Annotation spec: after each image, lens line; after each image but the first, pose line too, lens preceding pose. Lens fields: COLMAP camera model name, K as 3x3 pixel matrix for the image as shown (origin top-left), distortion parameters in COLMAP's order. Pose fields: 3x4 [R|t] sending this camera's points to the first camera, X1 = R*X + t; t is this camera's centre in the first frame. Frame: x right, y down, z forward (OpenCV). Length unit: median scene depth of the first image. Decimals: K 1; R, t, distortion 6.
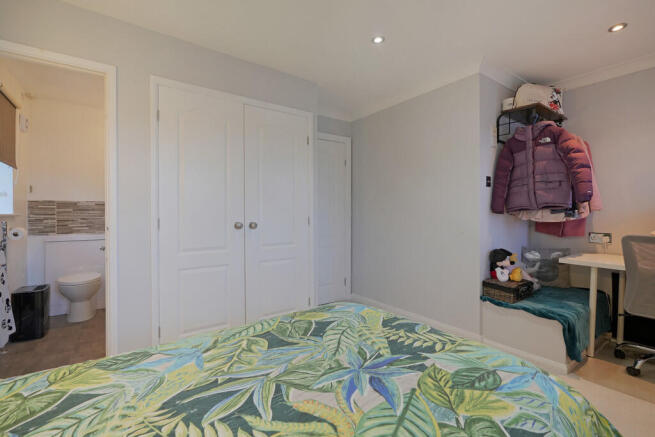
lens RADIAL K [[298.0, 0, 328.2], [0, 298.0, 214.5], [0, 0, 1]] dist [0.000016, -0.000143]
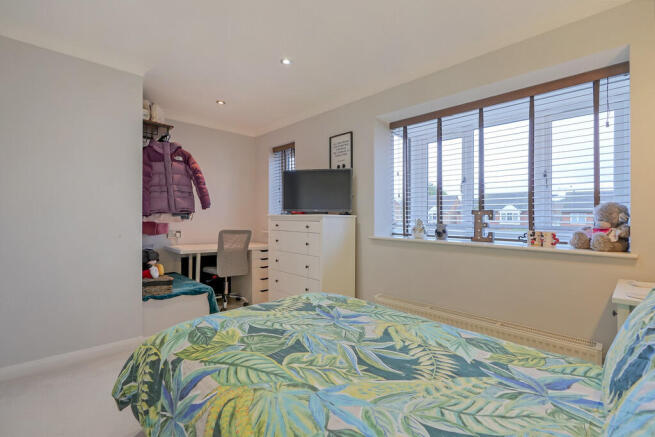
lens RADIAL K [[298.0, 0, 328.2], [0, 298.0, 214.5], [0, 0, 1]] dist [0.000016, -0.000143]
pose [[-0.132823, 0.009646, 0.991093, -1.202886], [-0.009225, 0.999897, -0.010968, -0.005555], [-0.991097, -0.010600, -0.132720, 1.058322]]
